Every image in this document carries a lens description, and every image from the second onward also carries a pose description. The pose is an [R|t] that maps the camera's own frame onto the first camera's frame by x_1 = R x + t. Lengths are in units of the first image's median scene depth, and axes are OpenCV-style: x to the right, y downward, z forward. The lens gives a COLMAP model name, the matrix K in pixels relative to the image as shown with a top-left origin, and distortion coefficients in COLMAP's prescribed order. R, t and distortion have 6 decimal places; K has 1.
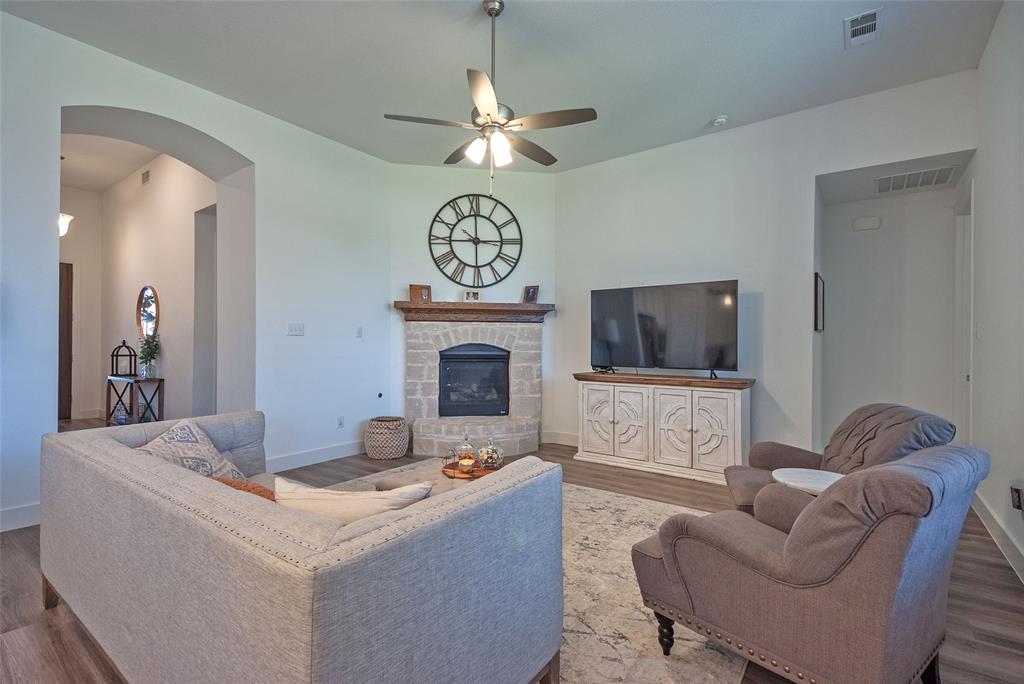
lens RADIAL K [[465.0, 0, 511.7], [0, 465.0, 347.5], [0, 0, 1]] dist [0.014307, -0.006496]
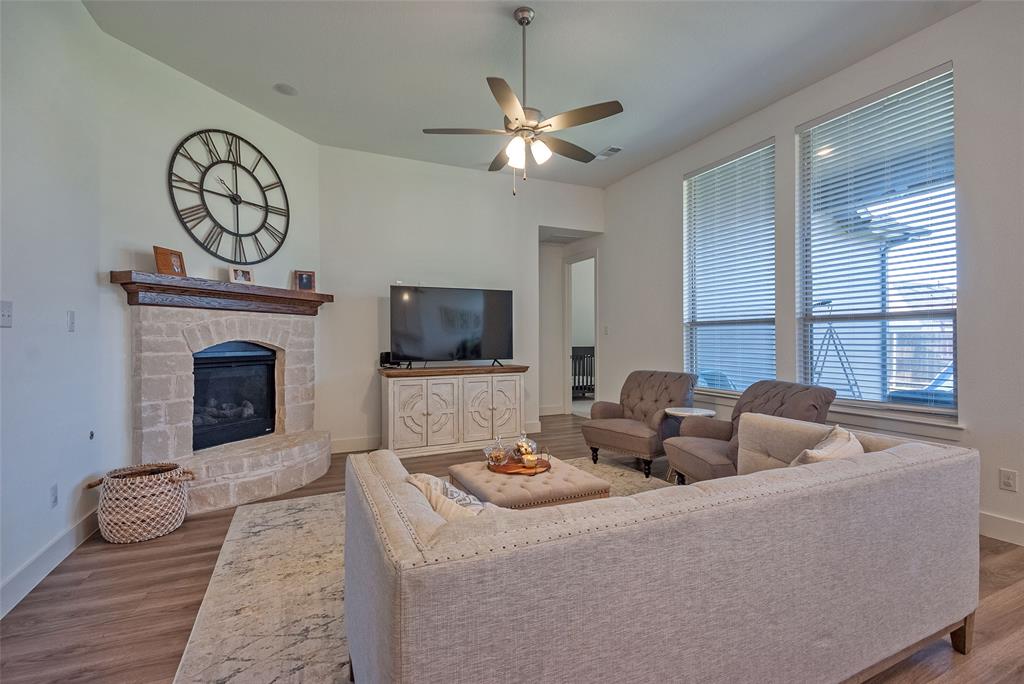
lens RADIAL K [[469.2, 0, 513.6], [0, 469.2, 339.2], [0, 0, 1]] dist [0.035026, -0.002276]
pose [[0.481335, -0.008655, 0.876494, -0.525294], [0.014712, 0.999890, 0.001795, -0.006308], [-0.876413, 0.012031, 0.481410, 0.270466]]
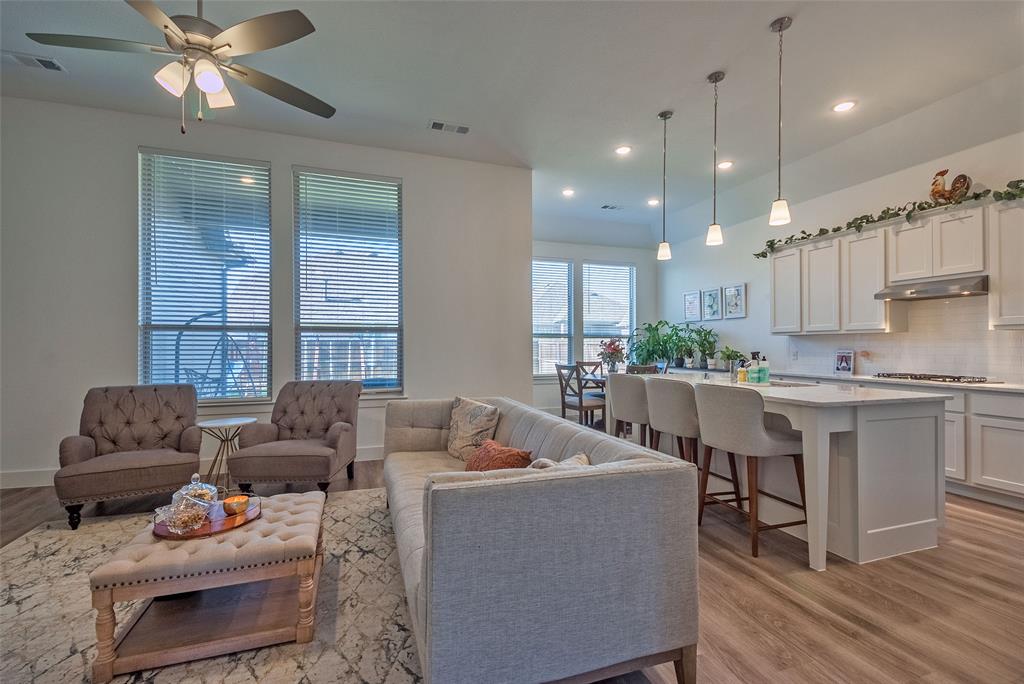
lens RADIAL K [[450.0, 0, 512.9], [0, 450.0, 342.5], [0, 0, 1]] dist [0.022751, -0.017319]
pose [[-0.819322, -0.003134, 0.573325, -0.465557], [0.000171, 0.999984, 0.005710, -0.008491], [-0.573333, 0.004776, -0.819308, 0.693776]]
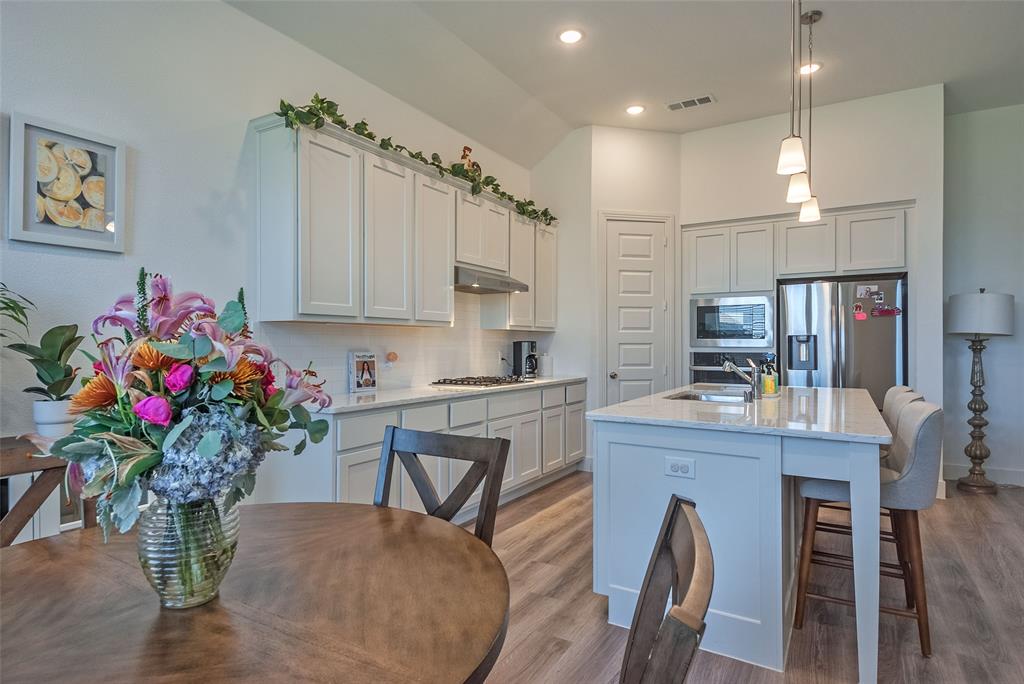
lens RADIAL K [[540.1, 0, 507.7], [0, 540.1, 345.0], [0, 0, 1]] dist [0.002001, 0.001423]
pose [[0.085192, -0.005009, -0.996352, 0.194713], [-0.011450, 0.999916, -0.006006, 0.006409], [0.996299, 0.011920, 0.085128, -0.361914]]
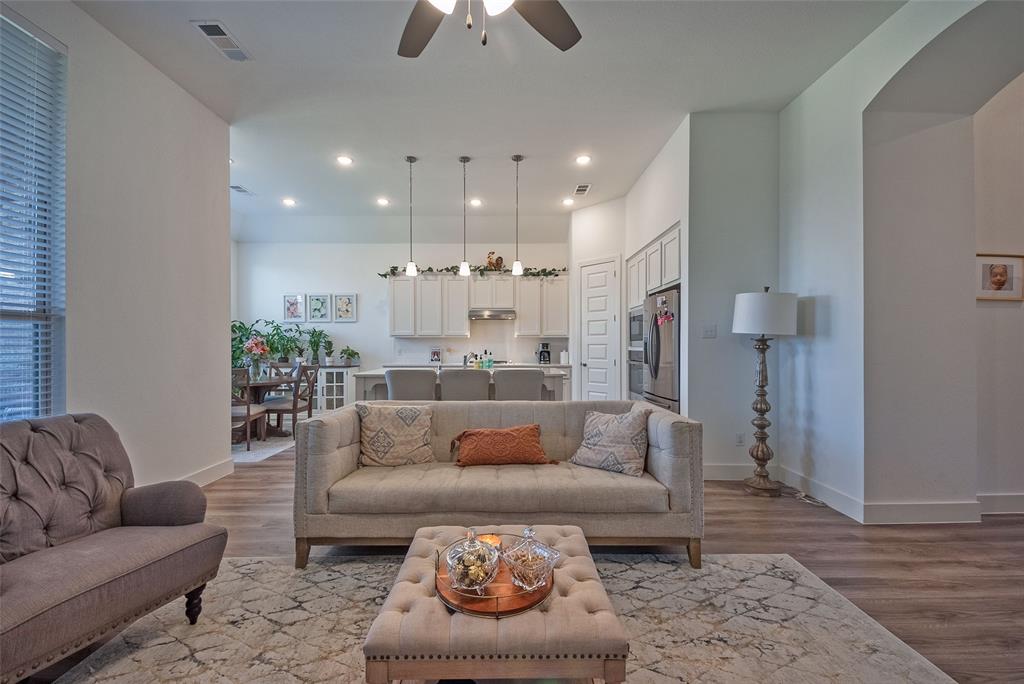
lens RADIAL K [[410.6, 0, 511.8], [0, 410.6, 342.5], [0, 0, 1]] dist [0.006108, -0.001265]
pose [[-0.806665, -0.009917, -0.590926, 0.100230], [-0.011277, 0.999935, -0.001387, -0.005517], [0.590902, 0.005545, -0.806724, 0.741377]]
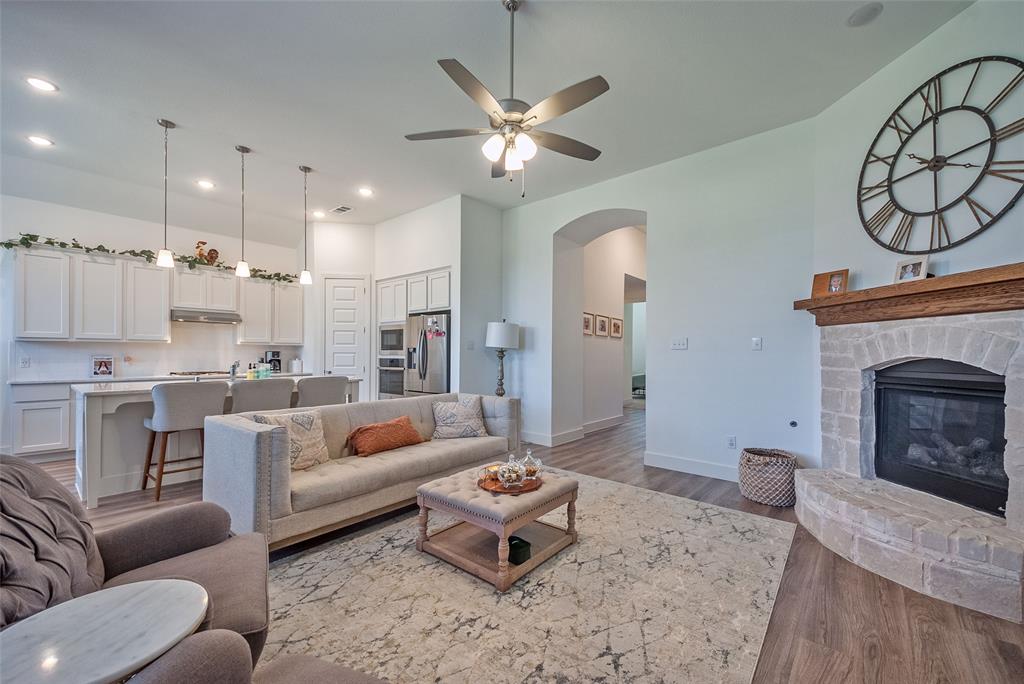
lens RADIAL K [[399.8, 0, 522.0], [0, 399.8, 353.9], [0, 0, 1]] dist [0.018024, -0.007283]
pose [[-0.059026, -0.006539, -0.998235, 0.409391], [-0.016248, 0.999852, -0.005589, -0.003206], [0.998124, 0.015890, -0.059123, 0.568147]]
